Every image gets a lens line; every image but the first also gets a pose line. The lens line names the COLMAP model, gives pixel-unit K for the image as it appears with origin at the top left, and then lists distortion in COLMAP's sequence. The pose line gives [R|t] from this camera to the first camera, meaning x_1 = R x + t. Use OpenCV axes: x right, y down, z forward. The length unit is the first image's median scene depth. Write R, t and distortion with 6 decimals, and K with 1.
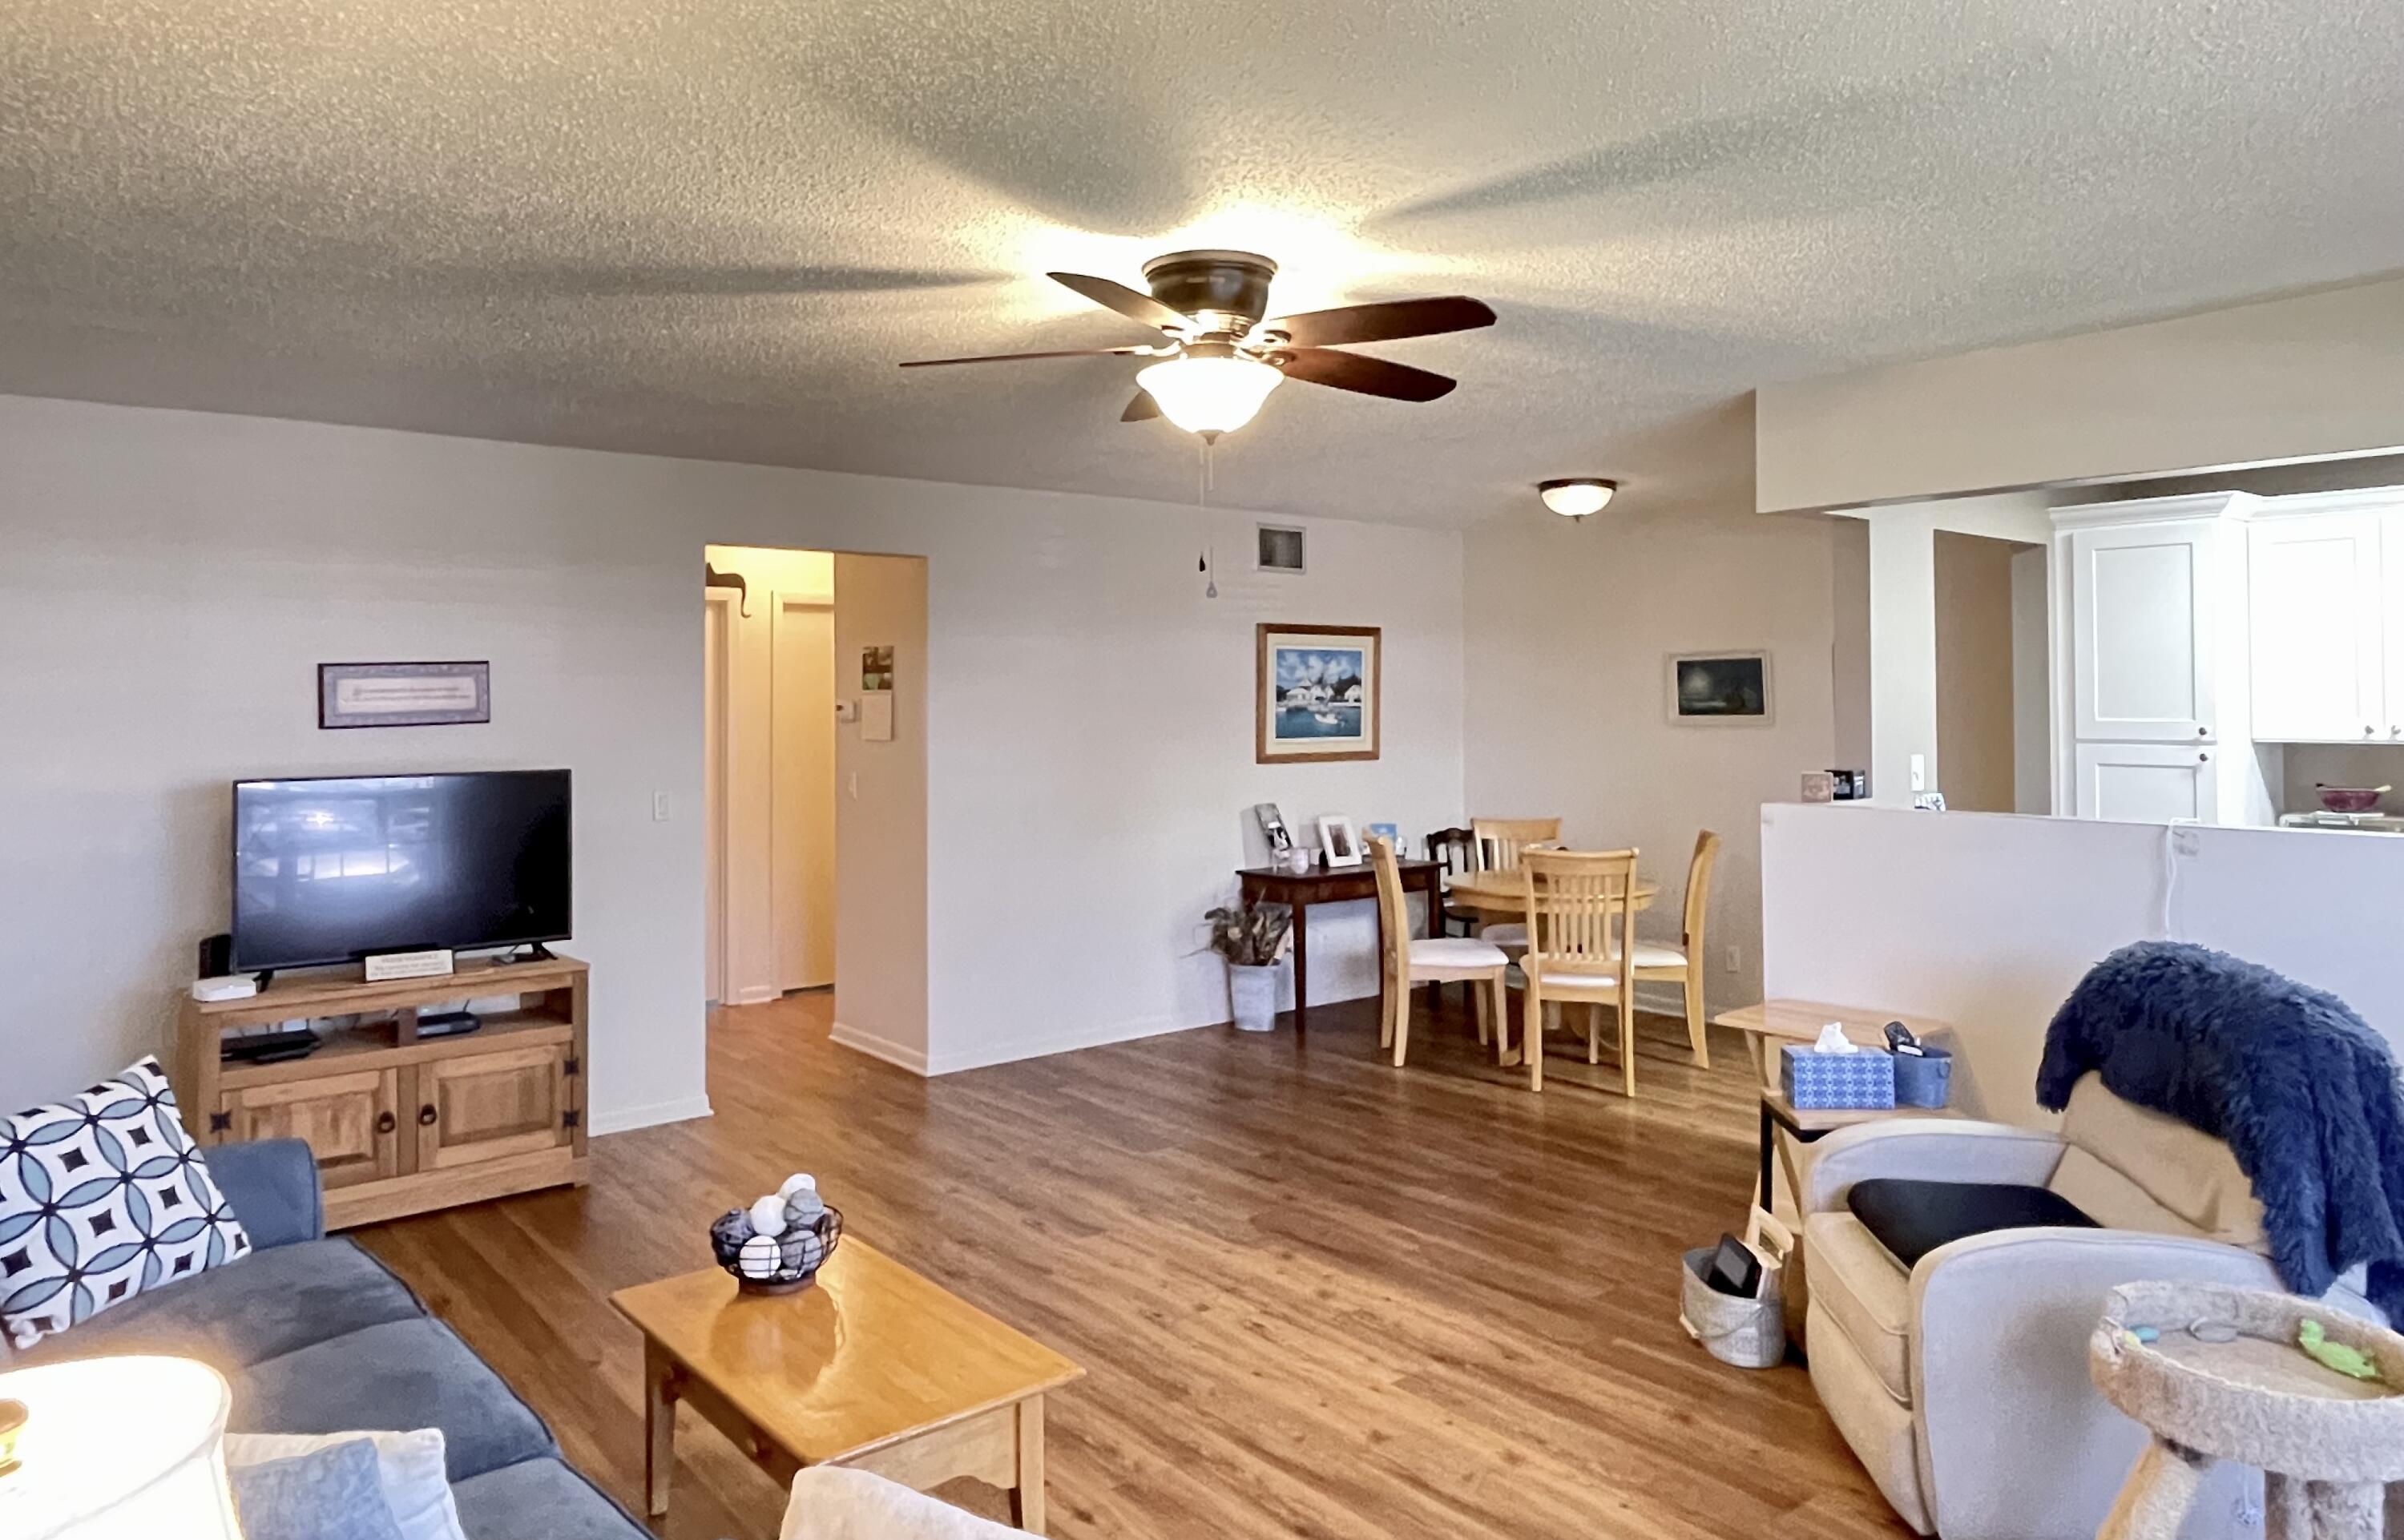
lens RADIAL K [[1569.7, 0, 1203.6], [0, 1569.7, 681.6], [0, 0, 1]] dist [0.002323, -0.000815]
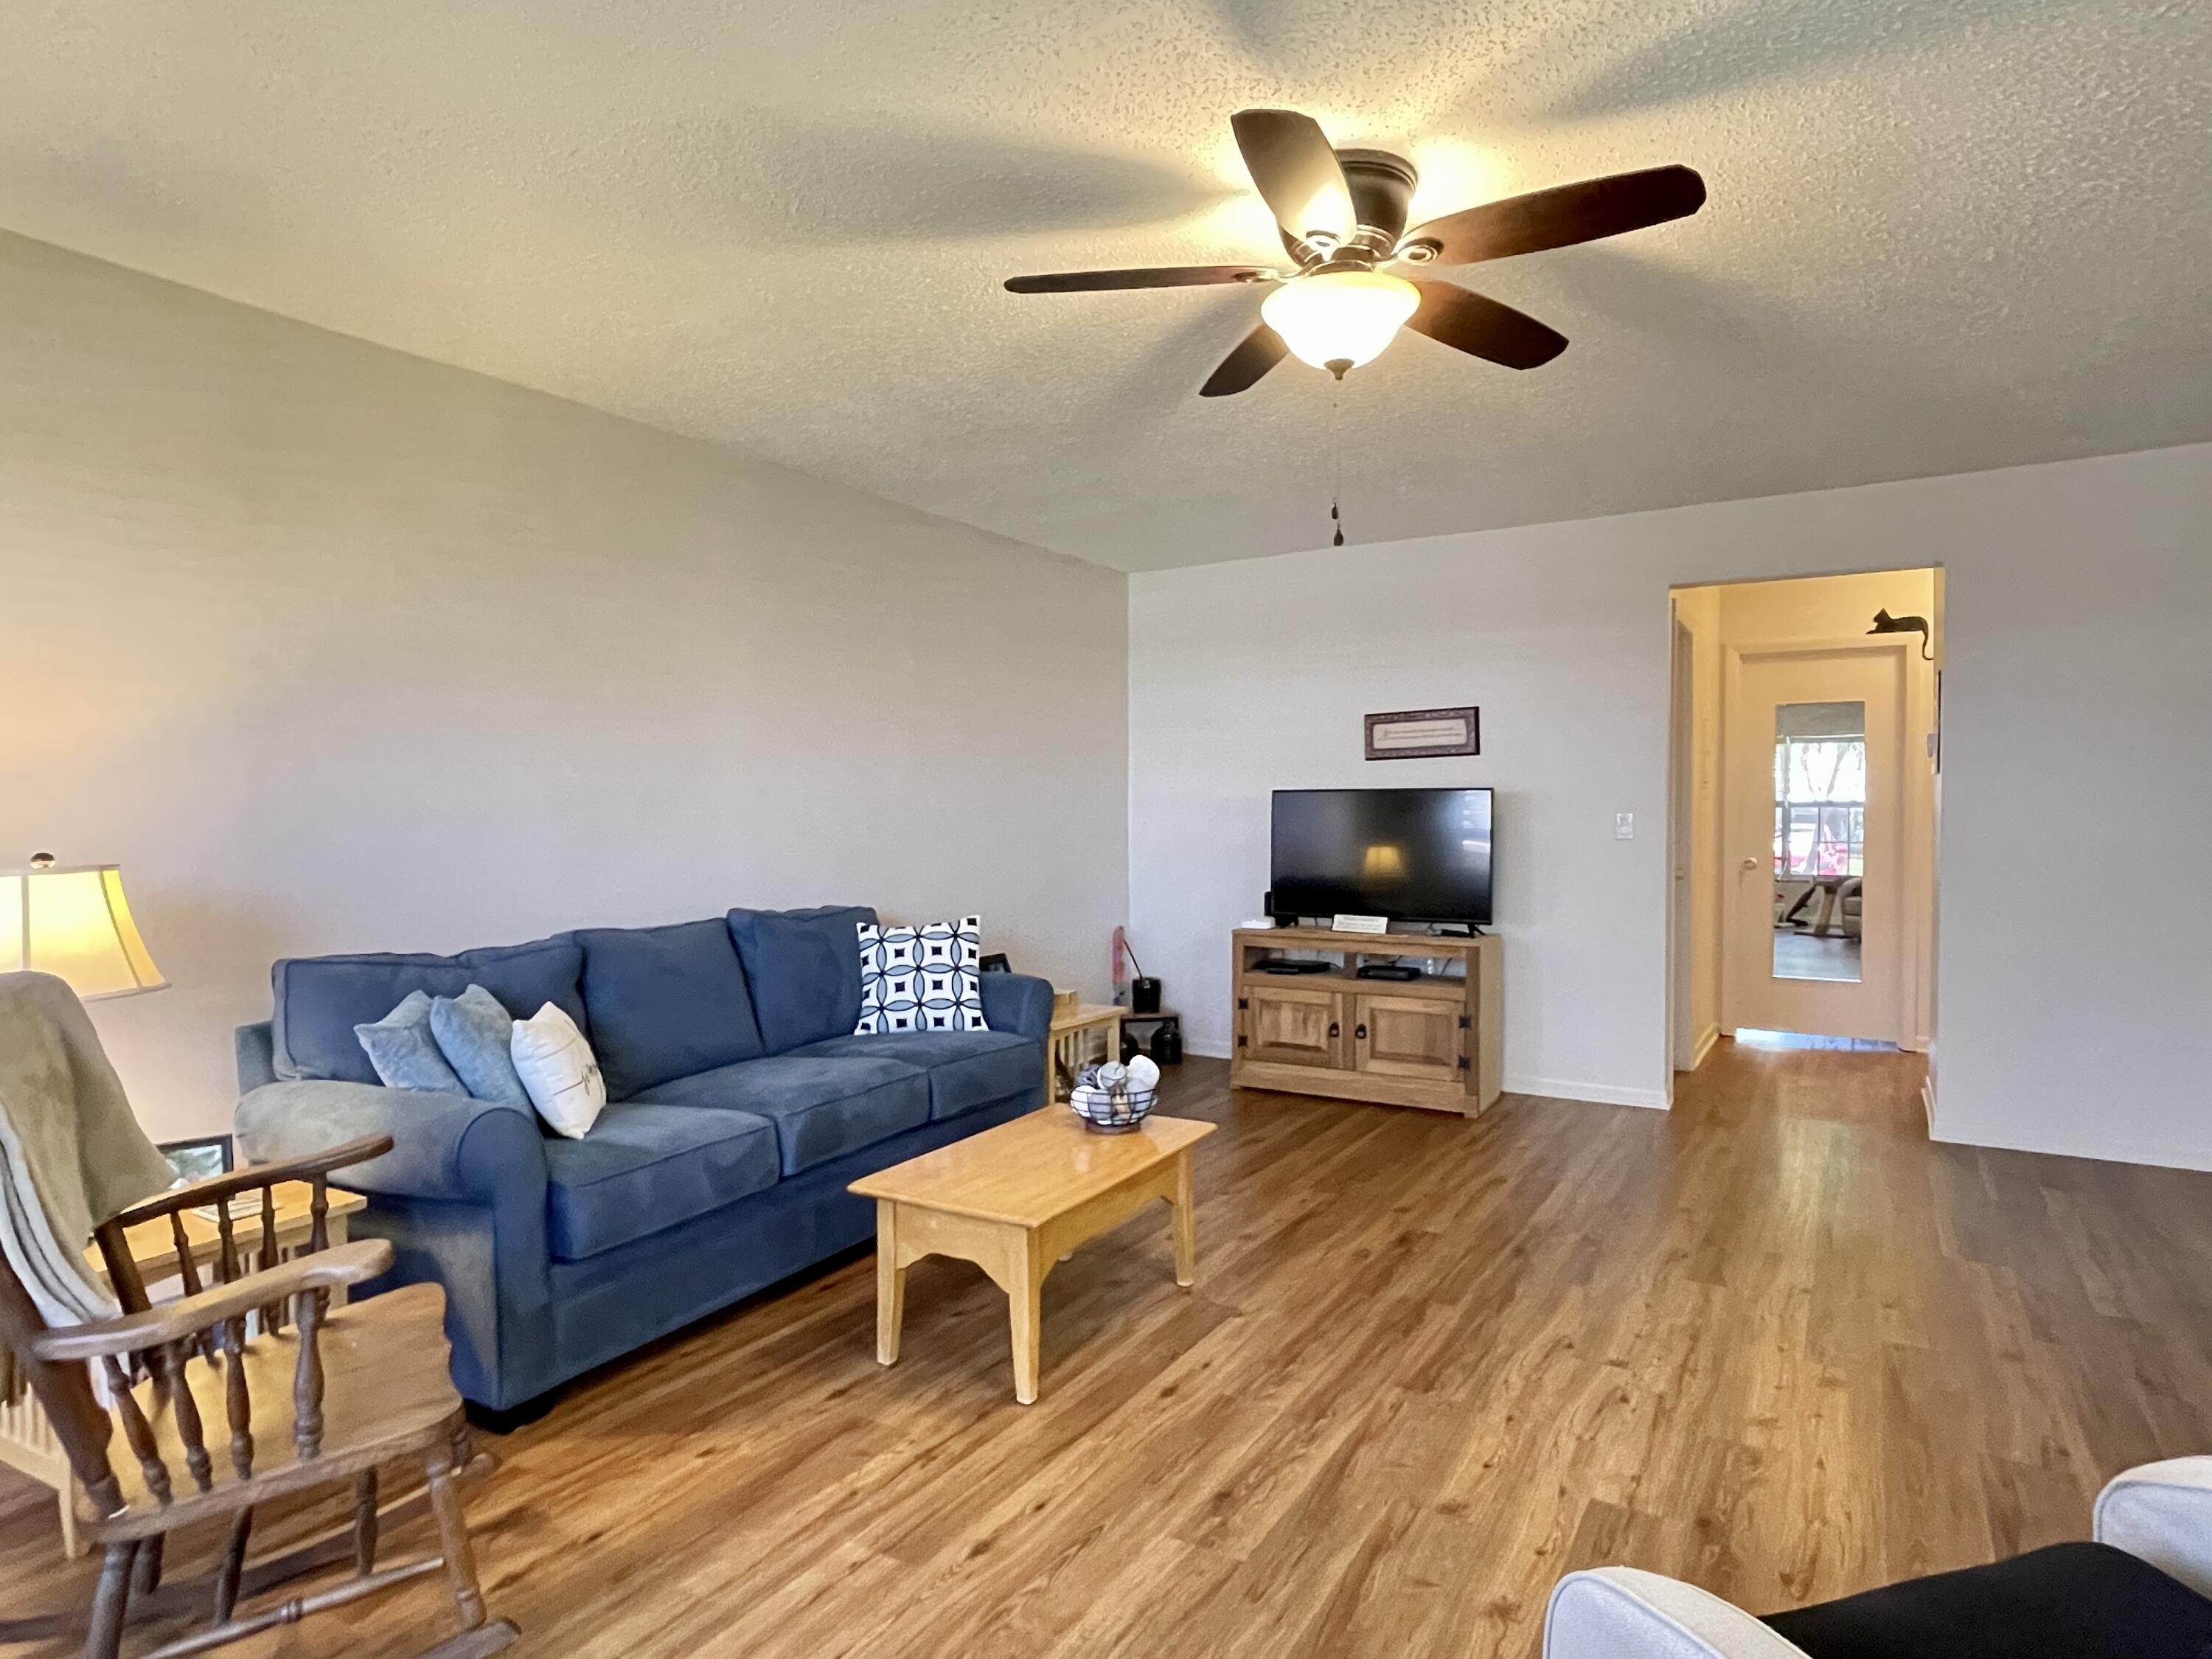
lens RADIAL K [[1249.8, 0, 1106.3], [0, 1249.8, 858.1], [0, 0, 1]] dist [0.000805, -0.000617]
pose [[0.324479, 0.040699, -0.945017, 0.509359], [0.010268, 0.998863, 0.046543, 0.073543], [0.945837, -0.024806, 0.323693, 0.464725]]
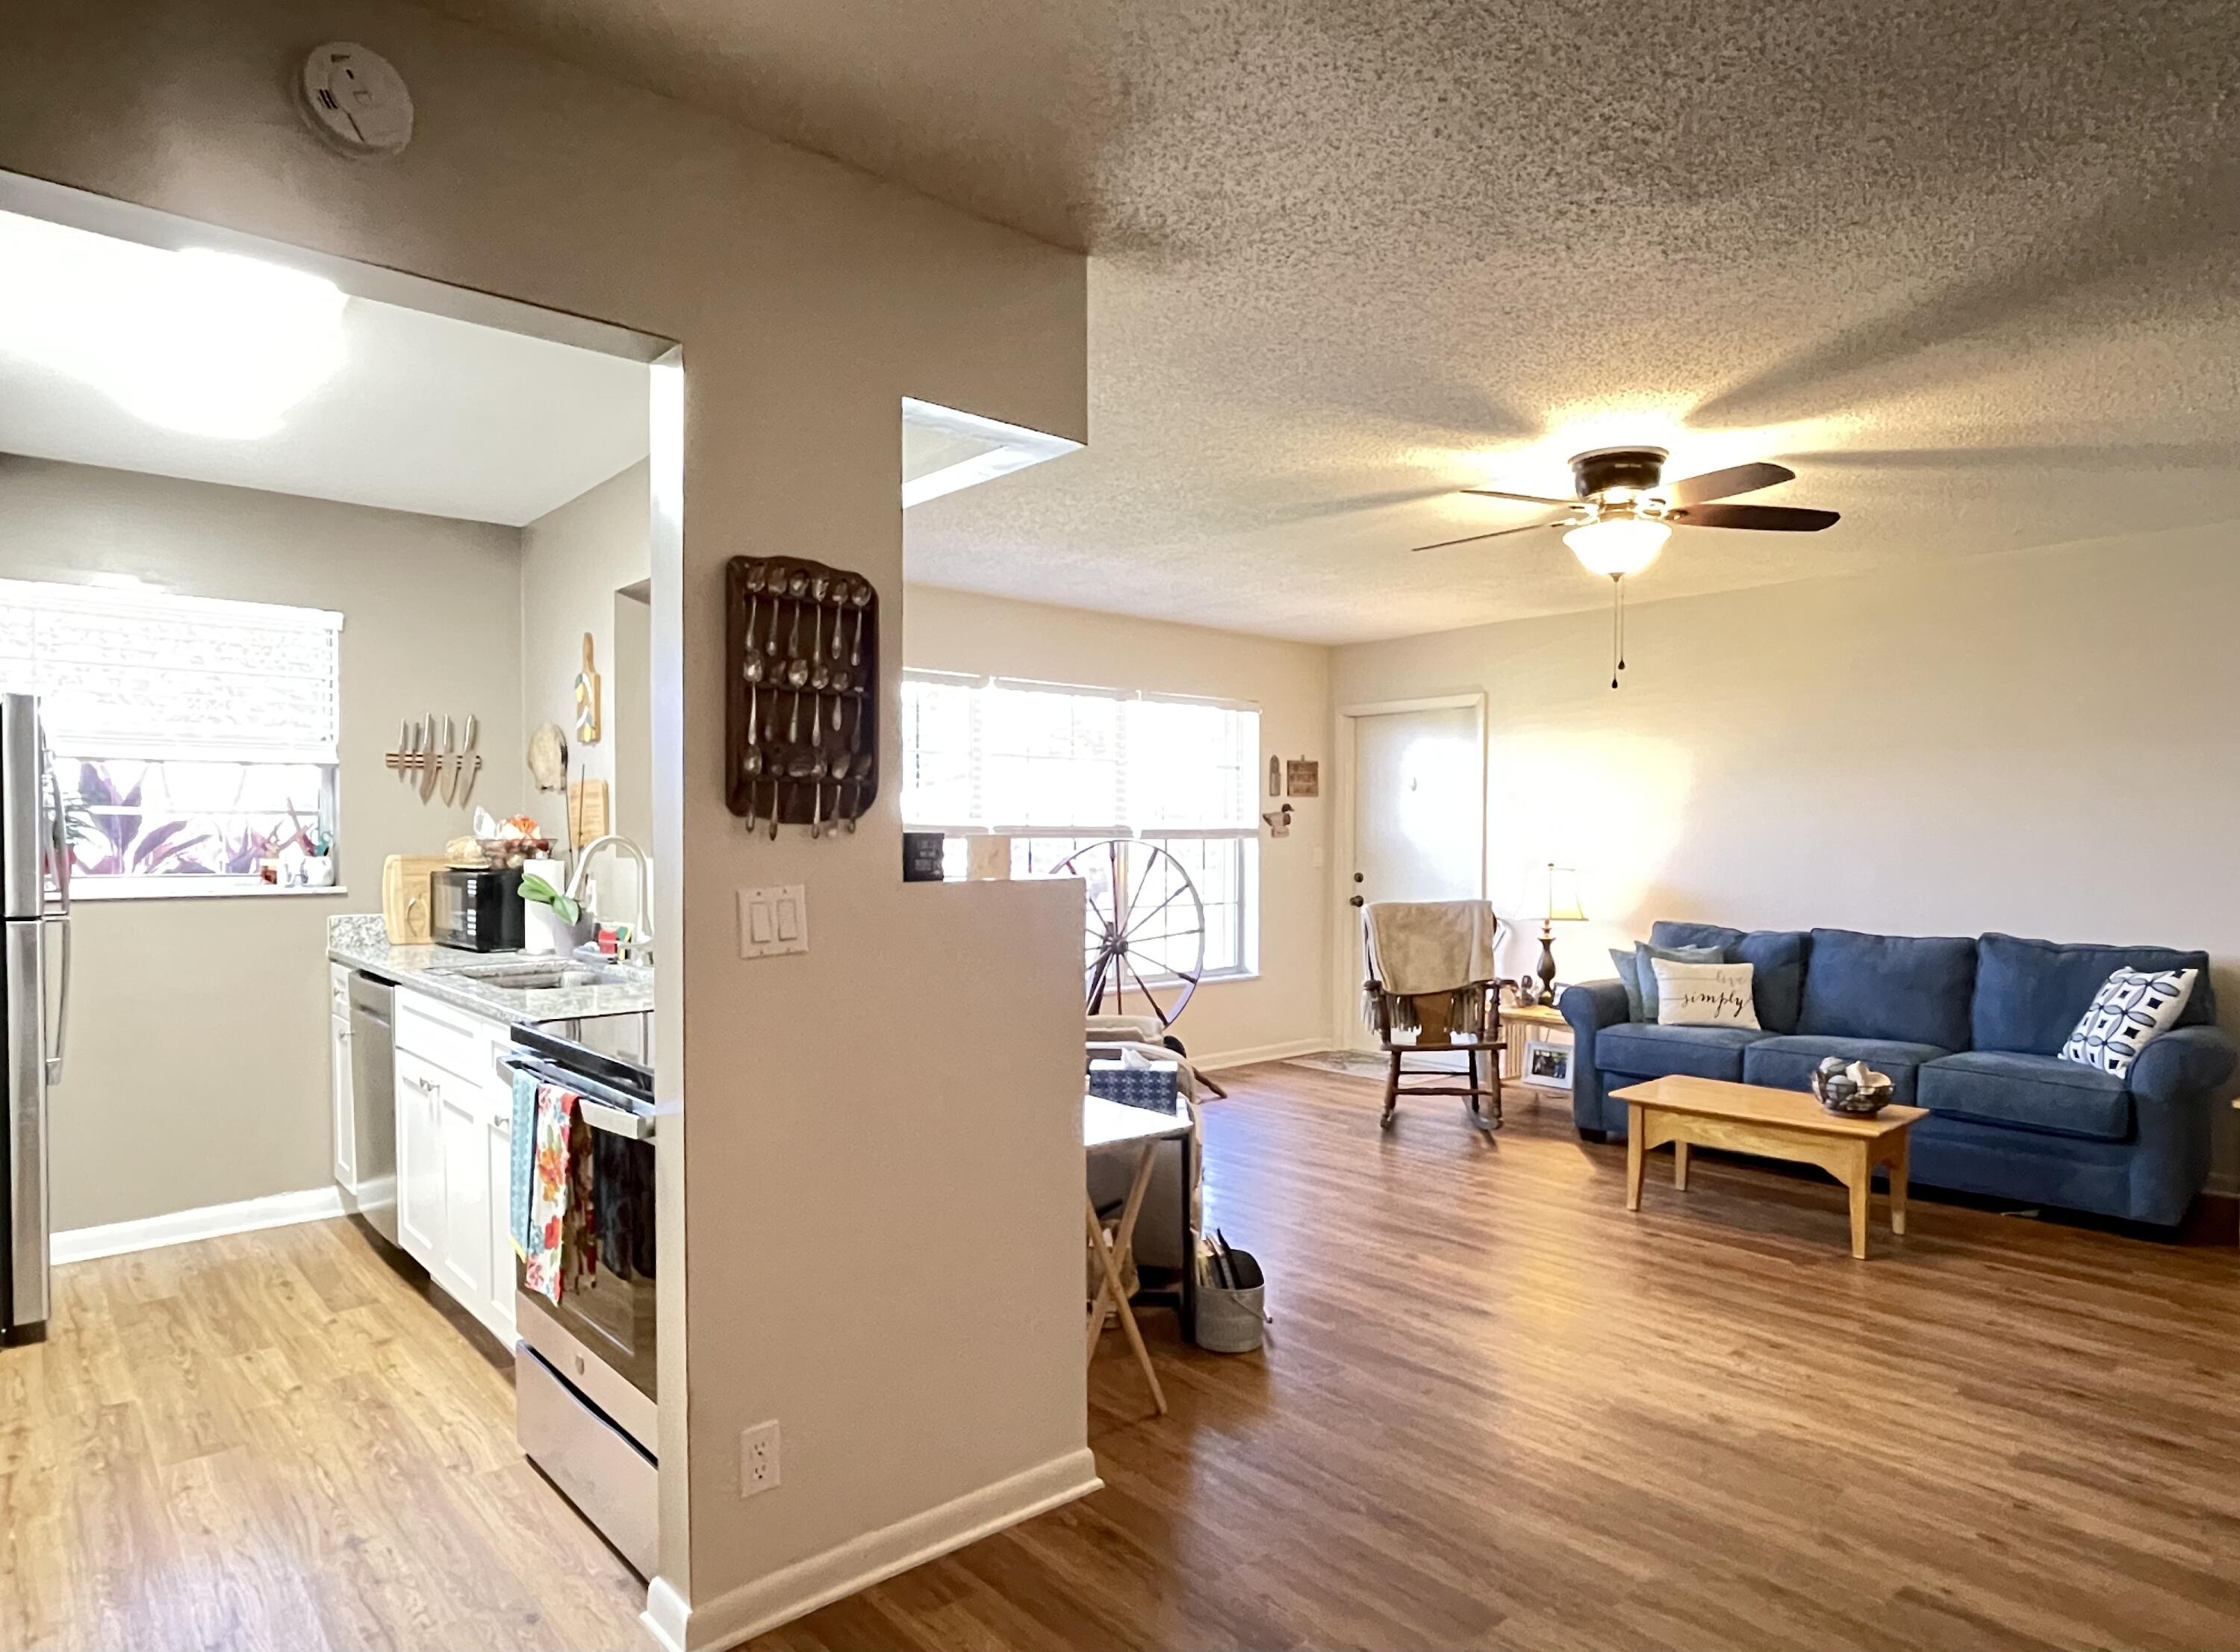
lens RADIAL K [[1309.4, 0, 1121.7], [0, 1309.4, 855.1], [0, 0, 1]] dist [-0.000527, 0.001088]
pose [[-0.999407, 0.005247, -0.034037, 0.380792], [0.004770, 0.999889, 0.014090, 0.063838], [0.034107, 0.013919, -0.999321, 1.654890]]
